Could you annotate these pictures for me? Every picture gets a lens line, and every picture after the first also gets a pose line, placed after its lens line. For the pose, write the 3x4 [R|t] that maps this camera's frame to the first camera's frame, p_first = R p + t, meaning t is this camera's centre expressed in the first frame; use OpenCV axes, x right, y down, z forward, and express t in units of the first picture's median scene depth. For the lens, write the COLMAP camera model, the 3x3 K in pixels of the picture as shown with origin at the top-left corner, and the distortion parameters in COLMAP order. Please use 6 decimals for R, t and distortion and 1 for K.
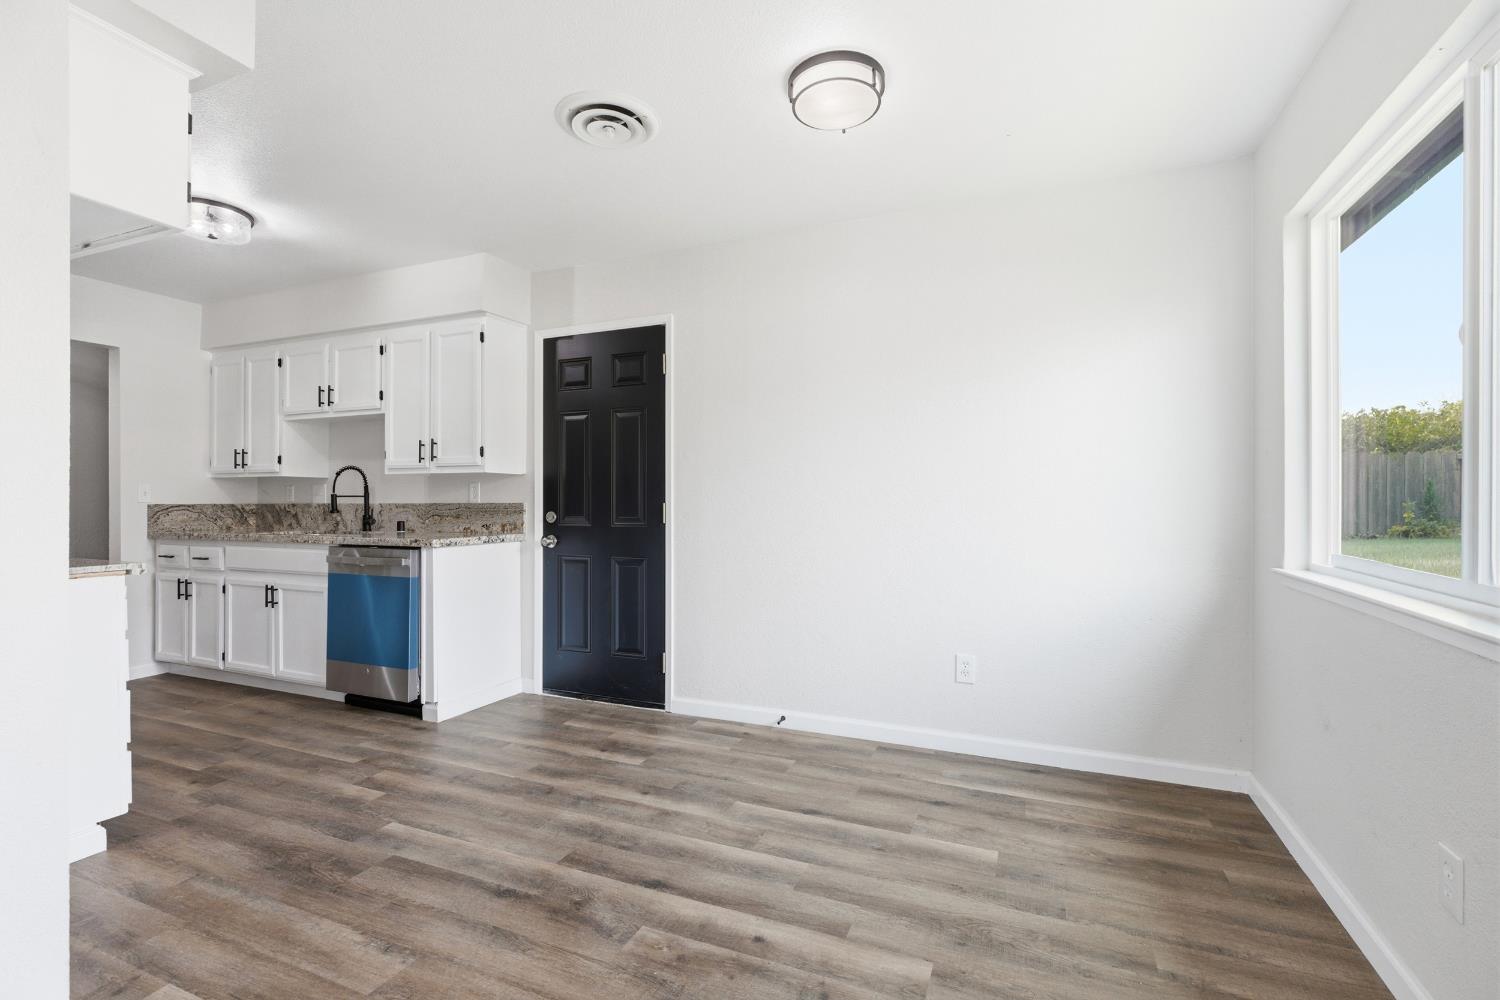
lens RADIAL K [[680.3, 0, 754.1], [0, 680.3, 501.9], [0, 0, 1]] dist [-0.007914, 0.000171]
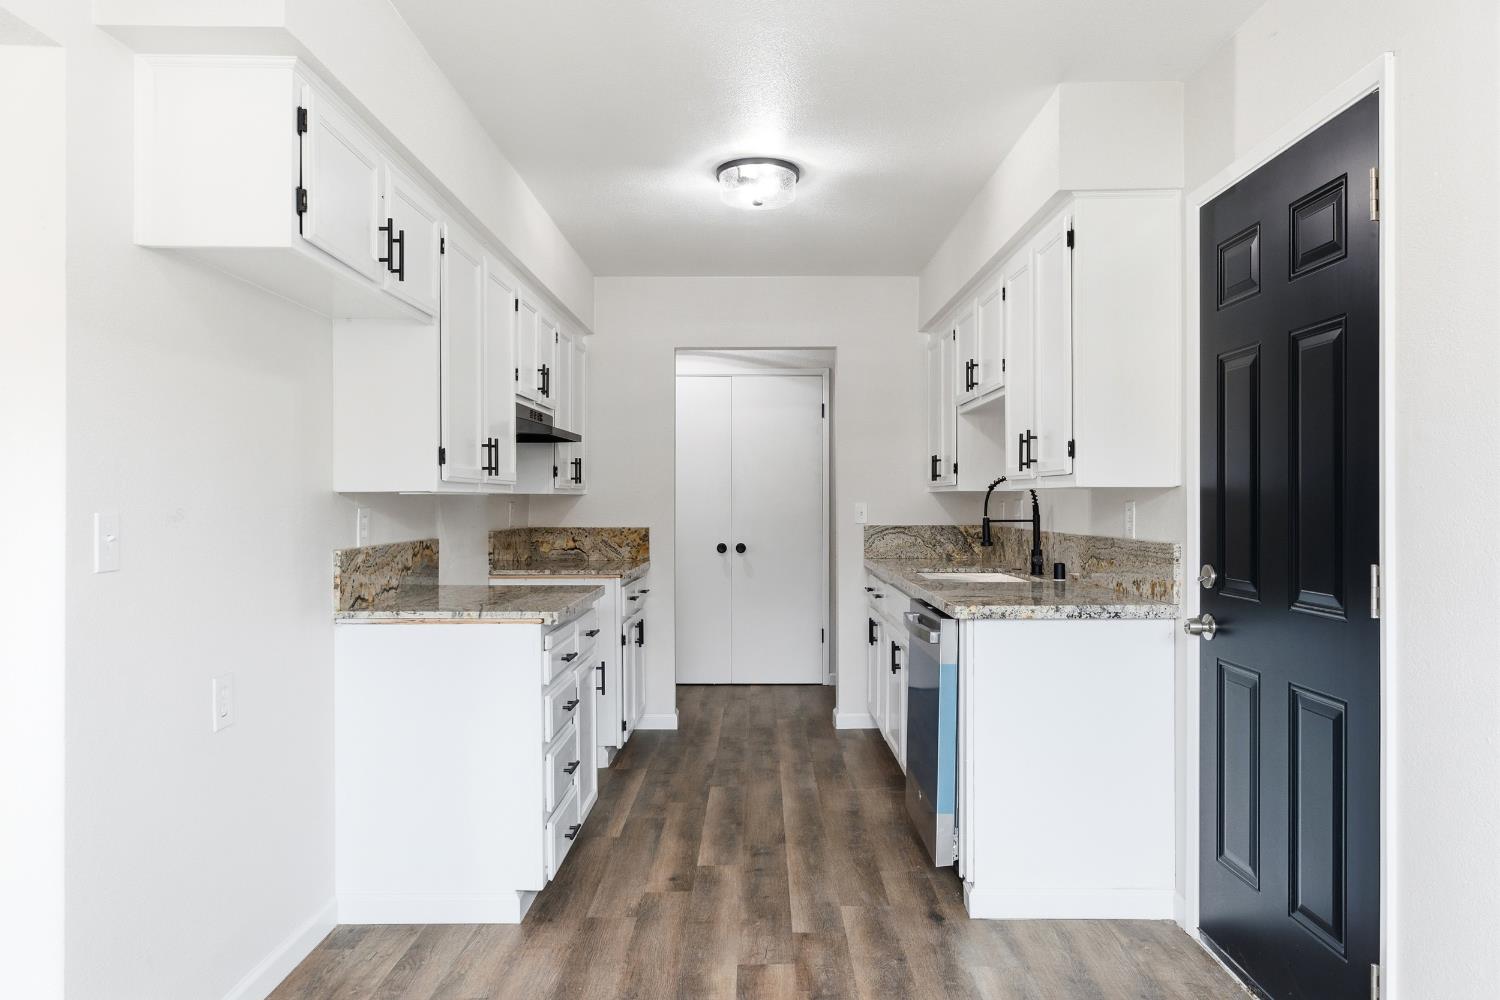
lens RADIAL K [[992.4, 0, 756.2], [0, 992.4, 500.0], [0, 0, 1]] dist [0.004523, 0.001361]
pose [[0.376582, -0.000178, -0.926383, 0.239178], [0.002234, 0.999997, 0.000716, -0.034152], [0.926381, -0.002339, 0.376581, 0.464639]]
